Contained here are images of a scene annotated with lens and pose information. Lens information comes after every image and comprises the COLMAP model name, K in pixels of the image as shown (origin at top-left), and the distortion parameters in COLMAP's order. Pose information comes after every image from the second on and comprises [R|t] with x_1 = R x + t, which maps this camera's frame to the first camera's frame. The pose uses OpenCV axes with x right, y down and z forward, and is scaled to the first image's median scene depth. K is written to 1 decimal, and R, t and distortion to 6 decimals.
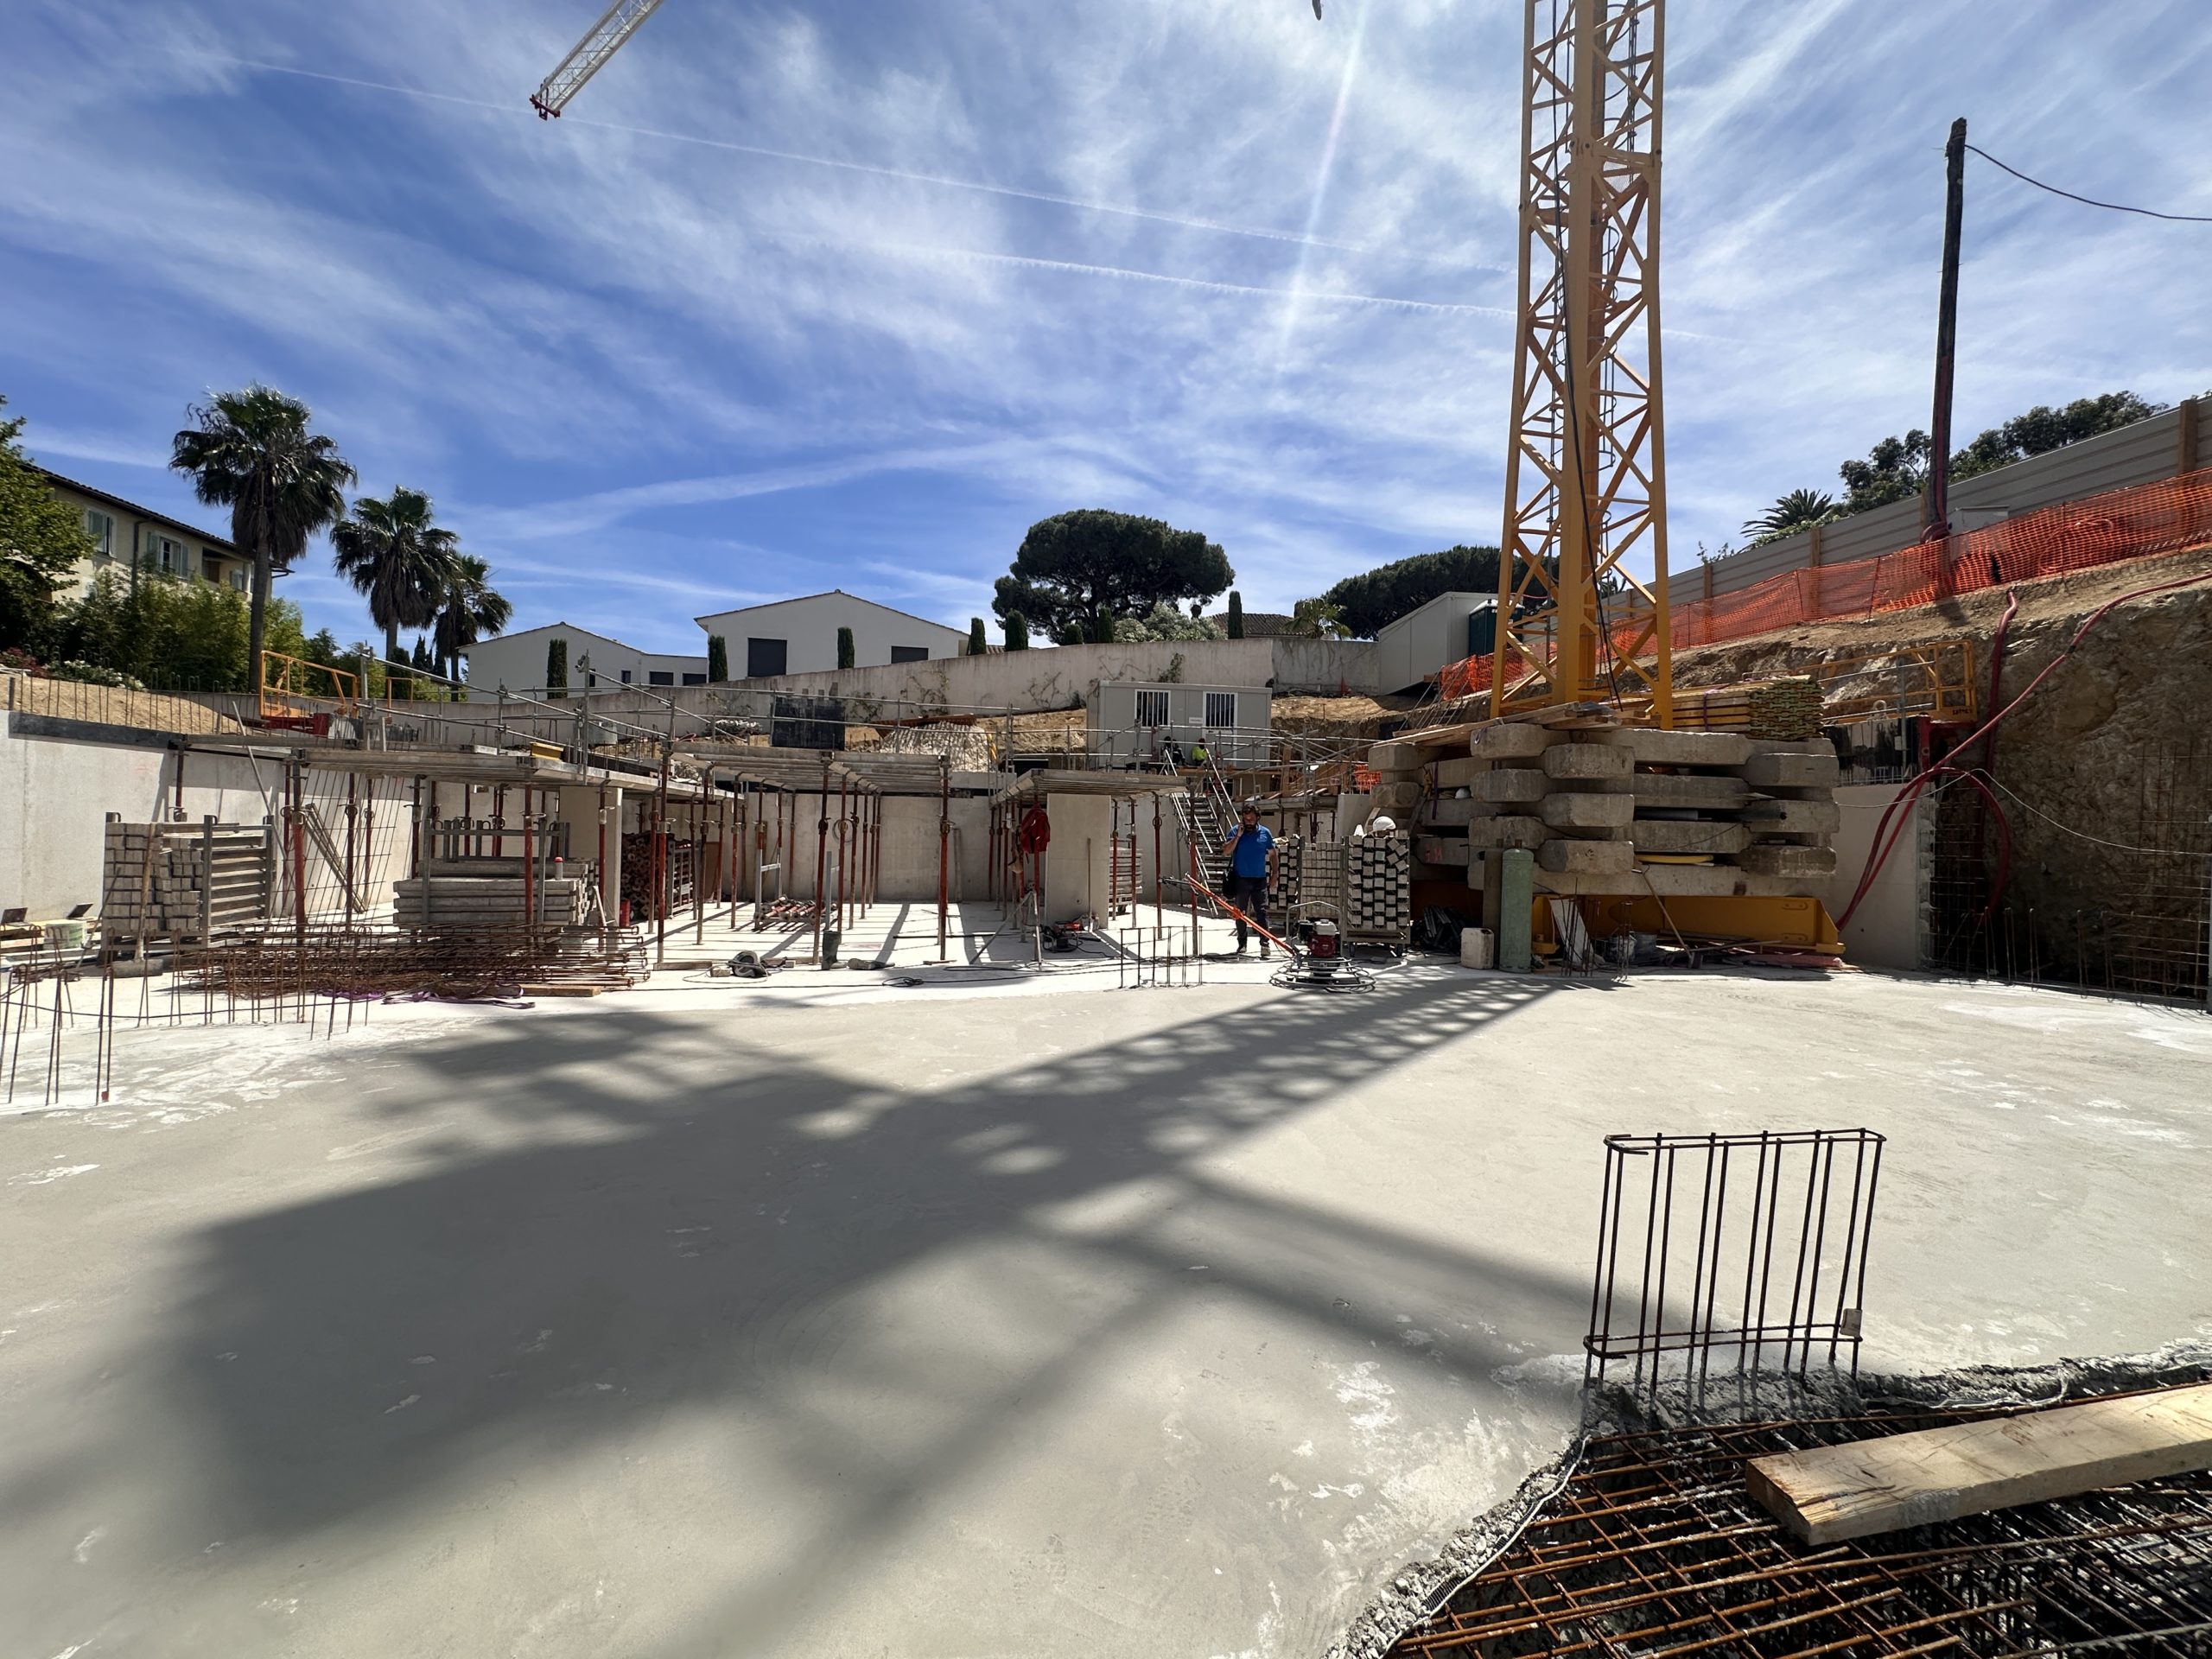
lens RADIAL K [[891.3, 0, 1113.3], [0, 891.3, 818.4], [0, 0, 1]] dist [0.001660, -0.000250]
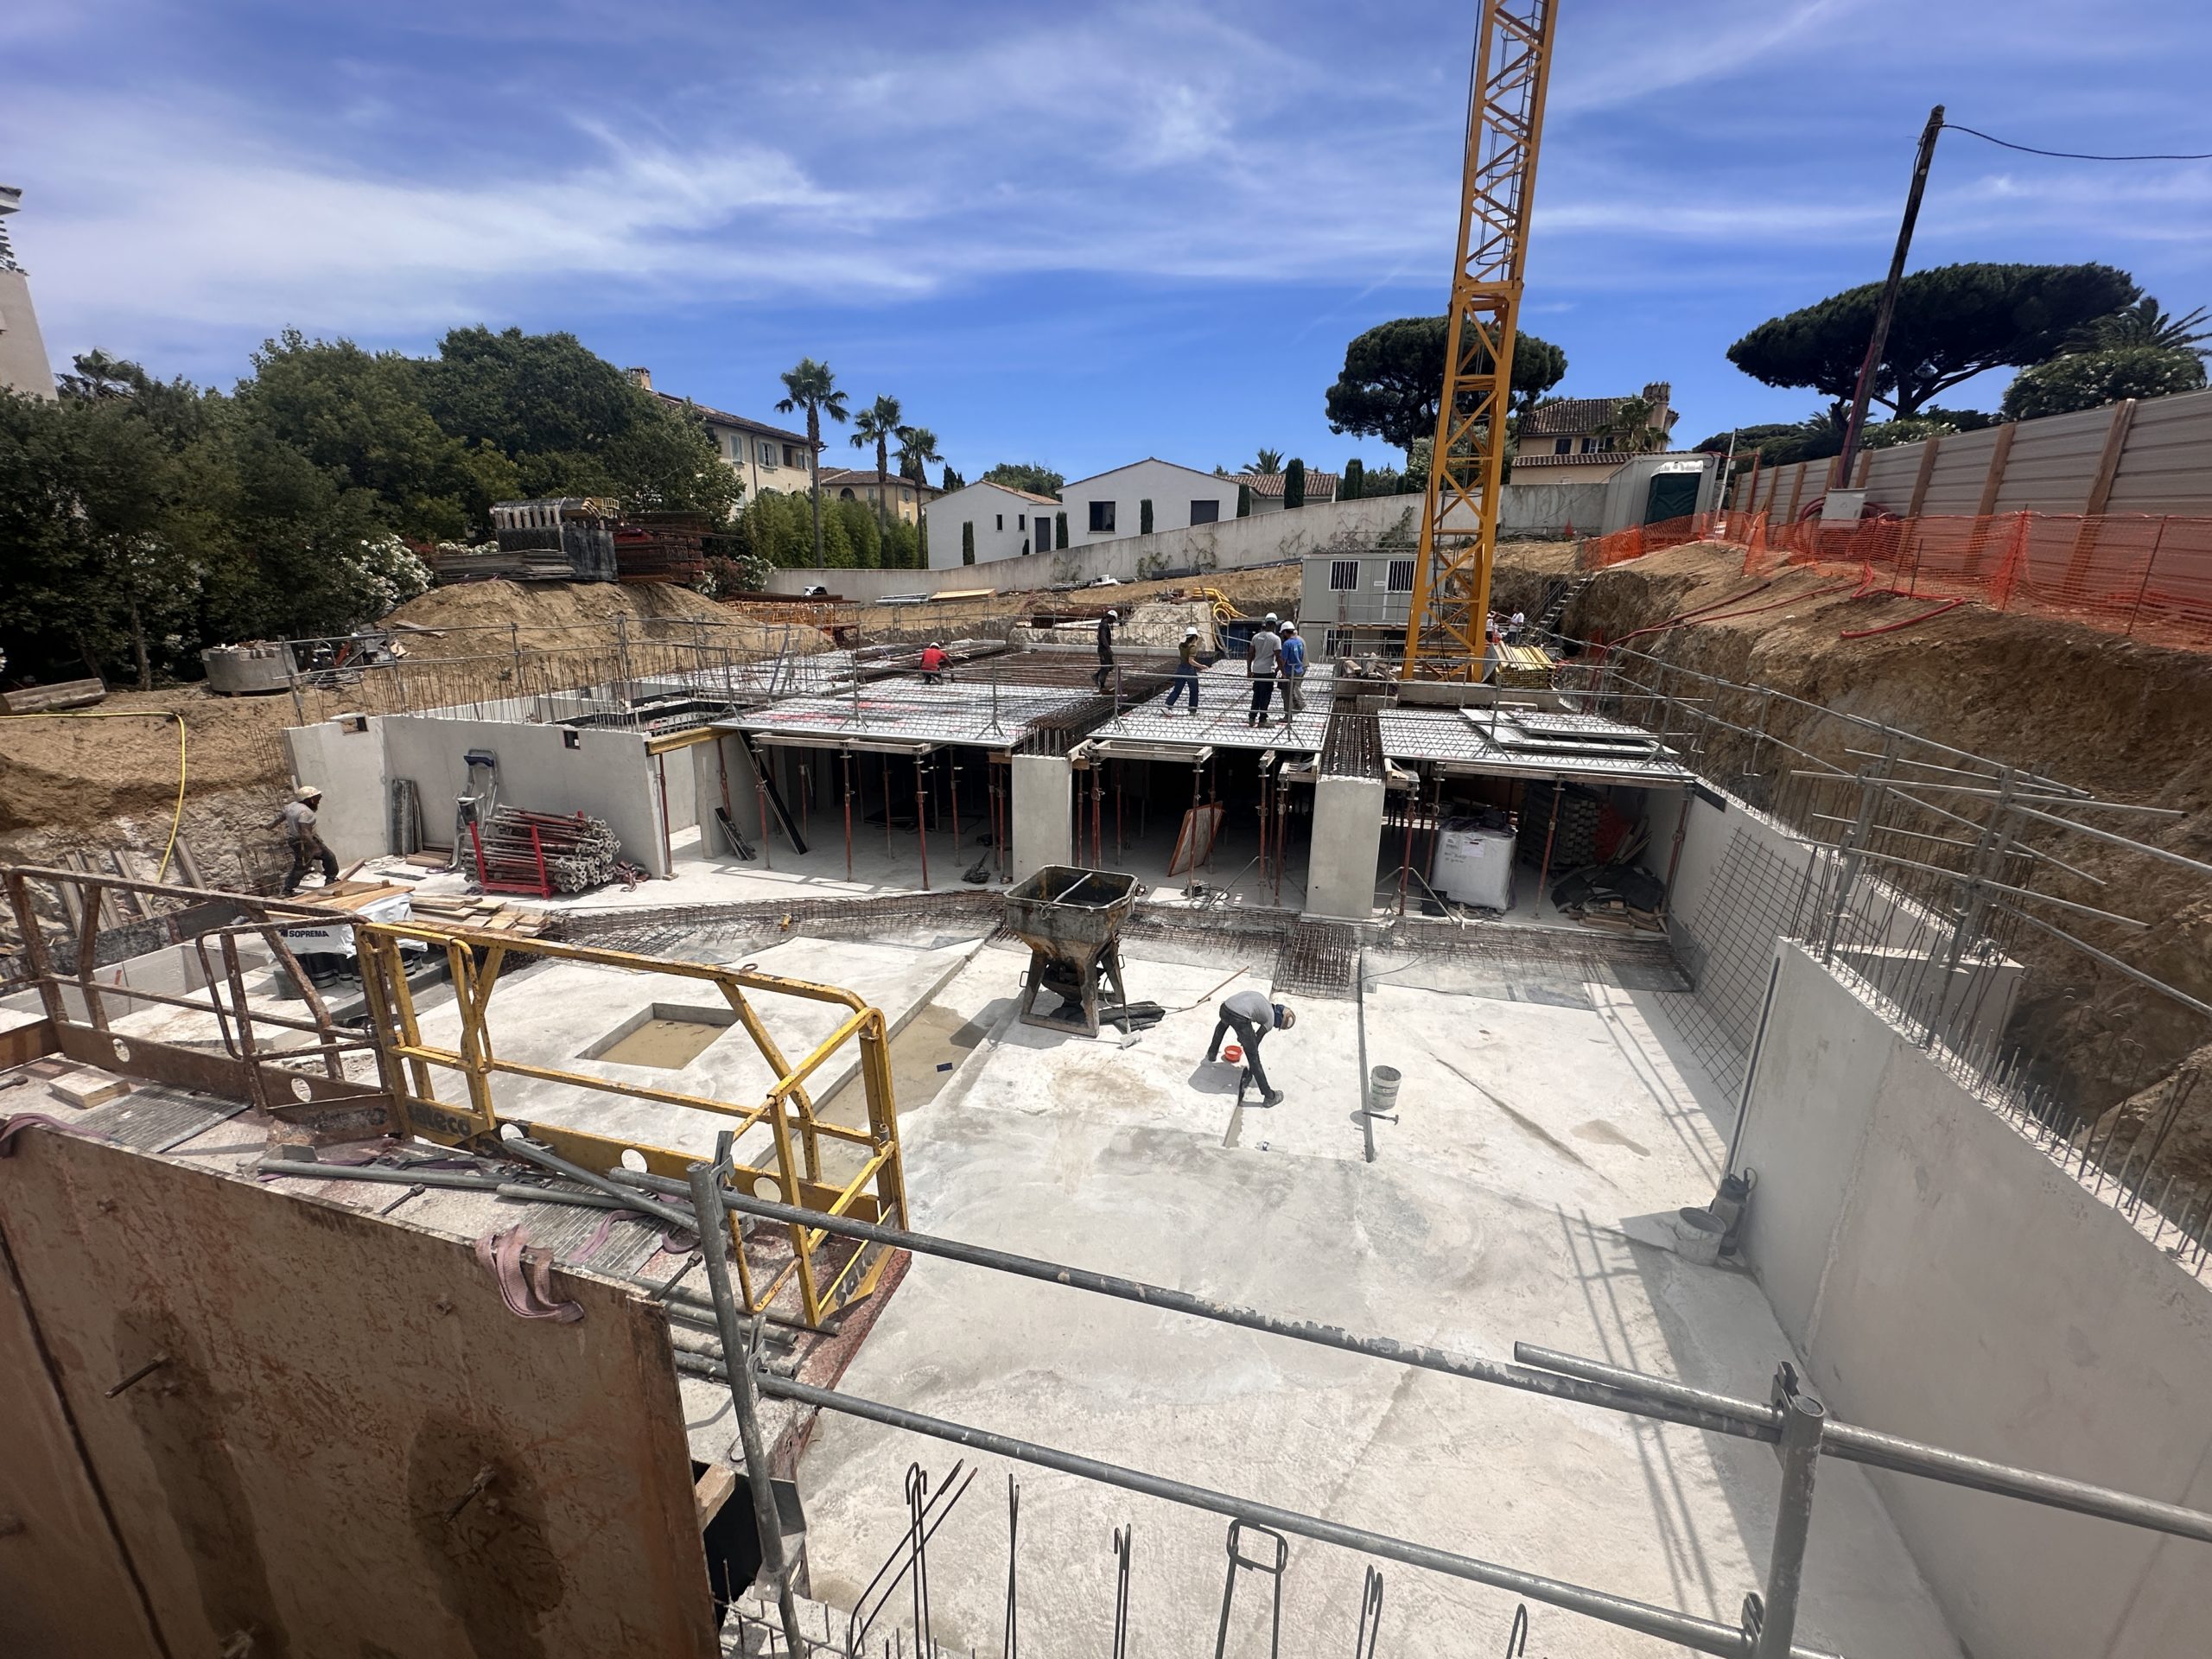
lens RADIAL K [[891.3, 0, 1107.8], [0, 891.3, 829.4], [0, 0, 1]] dist [0.001660, -0.000250]
pose [[0.891487, 0.114134, -0.438434, 0.283198], [0.016460, 0.958948, 0.283104, -0.116758], [0.452748, -0.259600, 0.853011, -0.288950]]
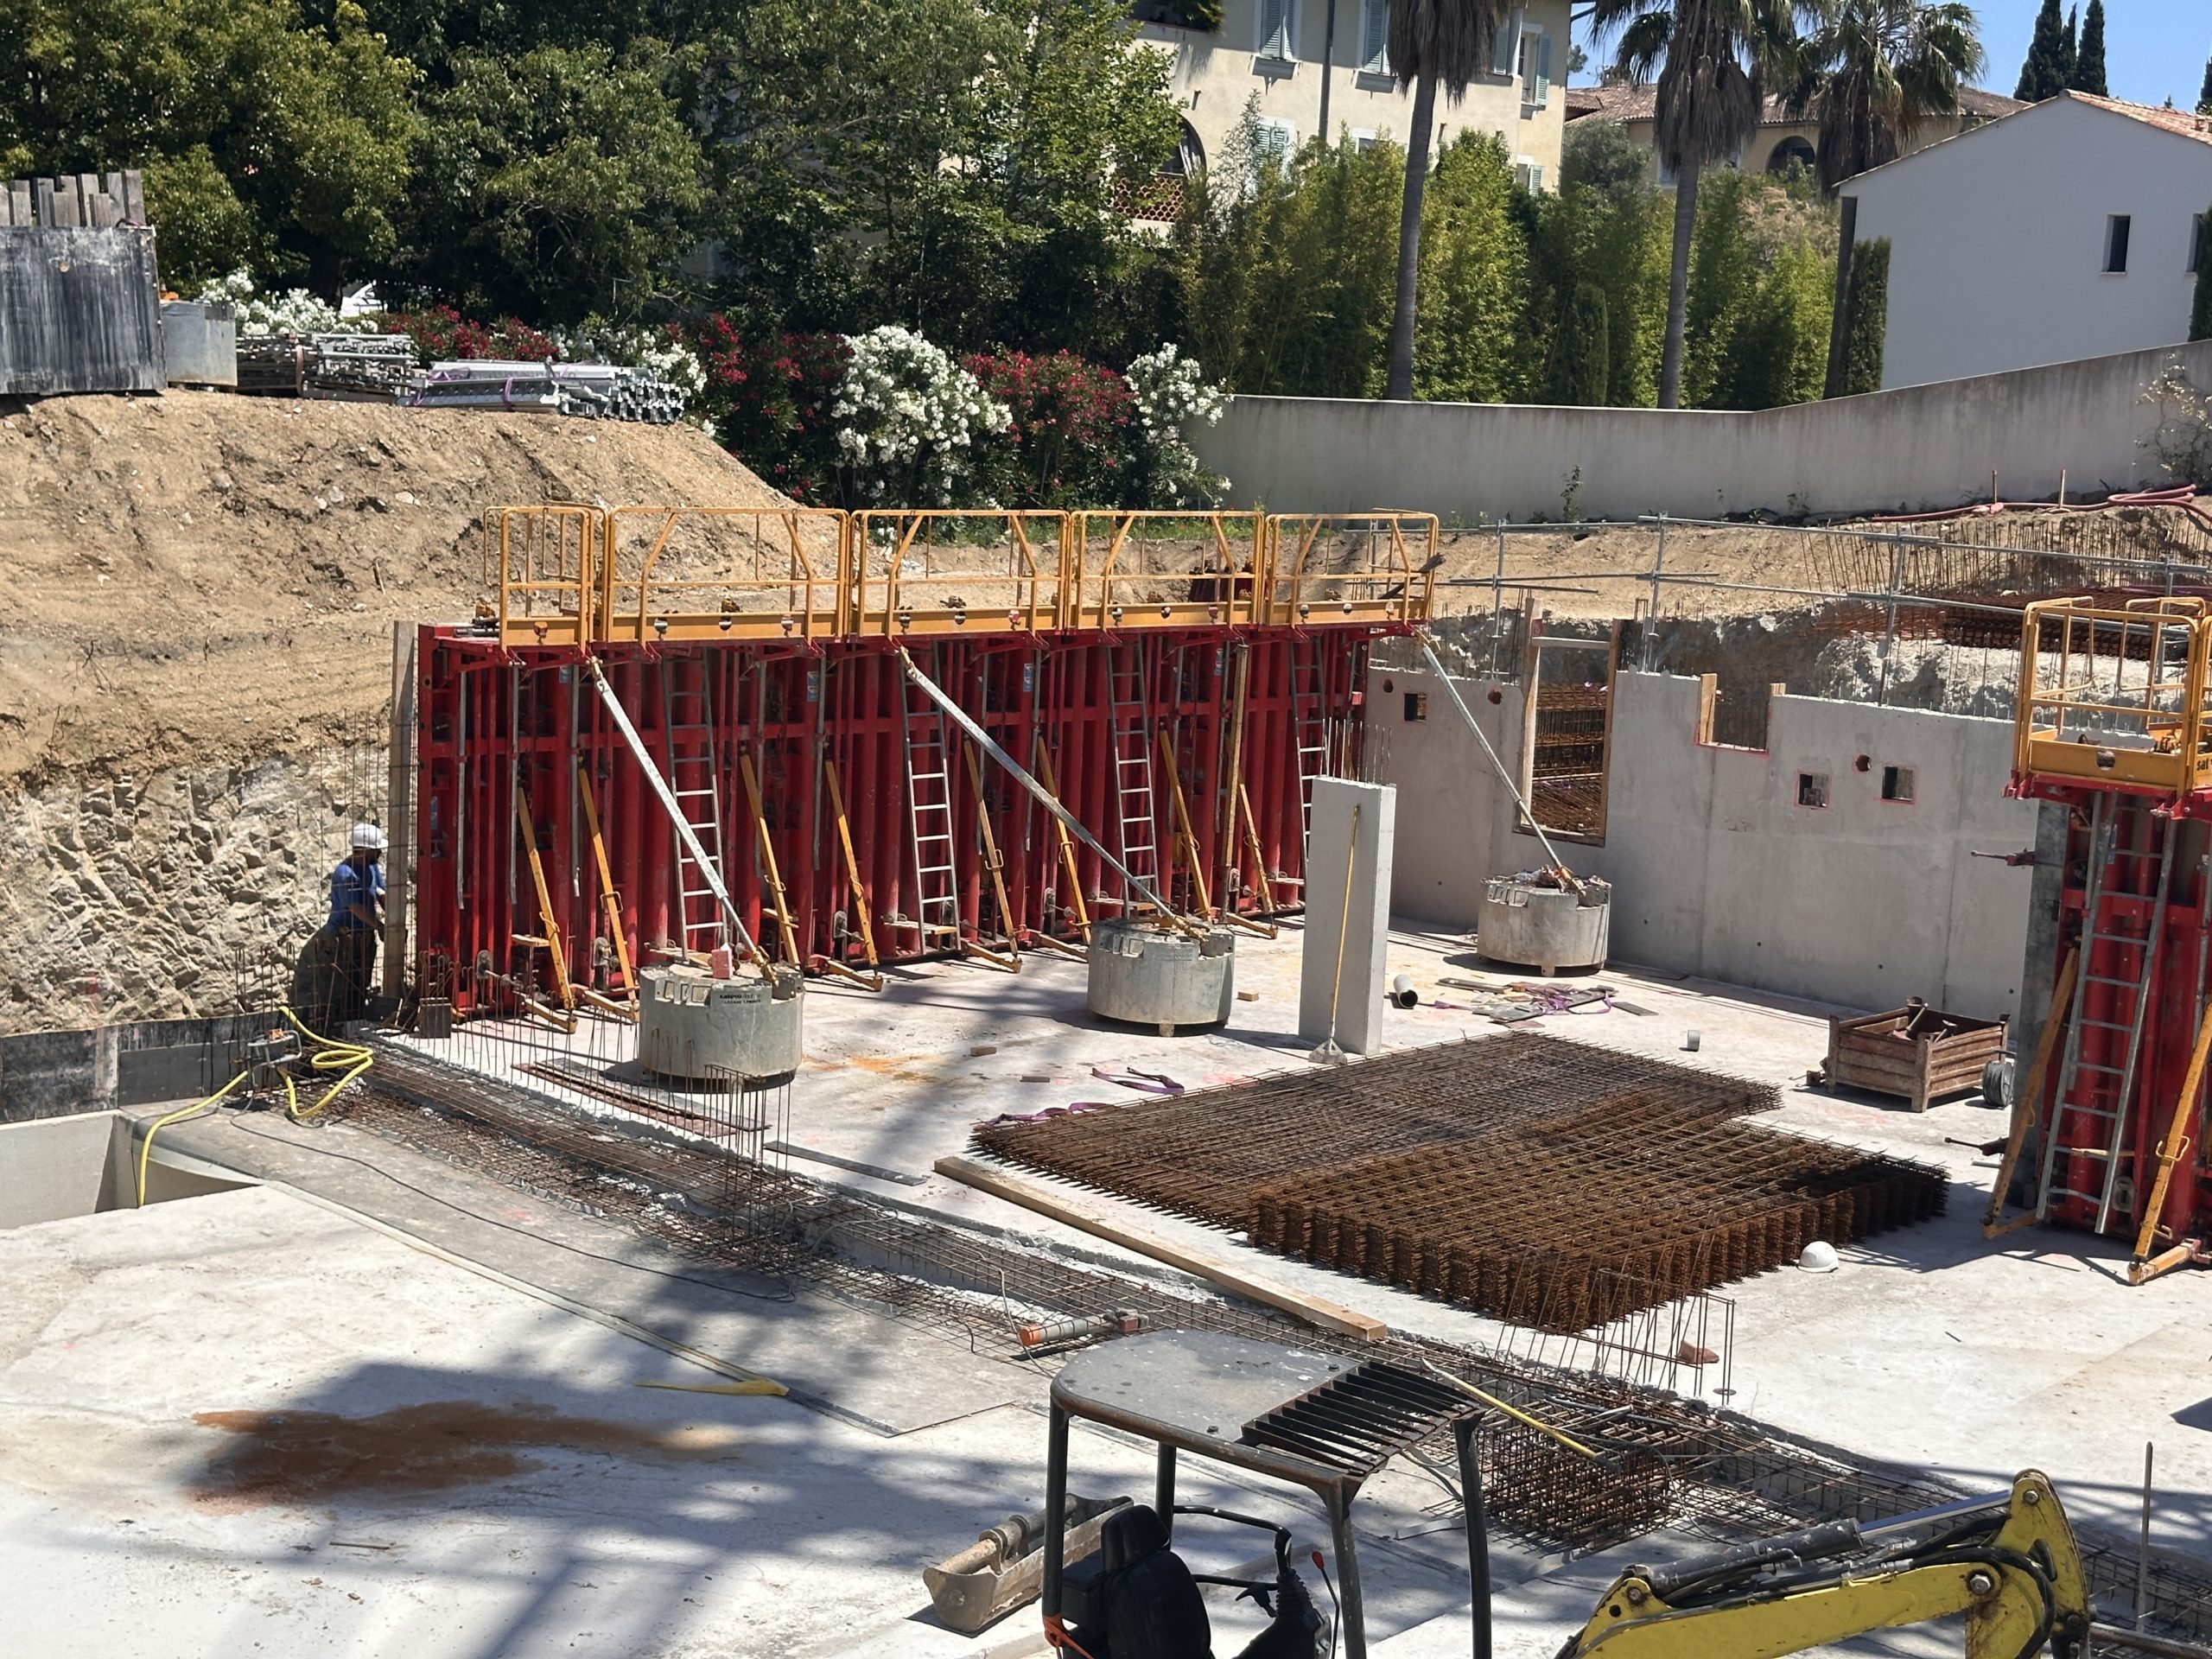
lens RADIAL K [[3118.9, 0, 1097.8], [0, 3118.9, 829.7], [0, 0, 1]] dist [0.134418, 0.000000]
pose [[0.537275, 0.119340, -0.834921, 0.385683], [-0.013396, 0.991021, 0.133032, -0.114092], [0.843300, -0.060291, 0.534050, -0.077221]]
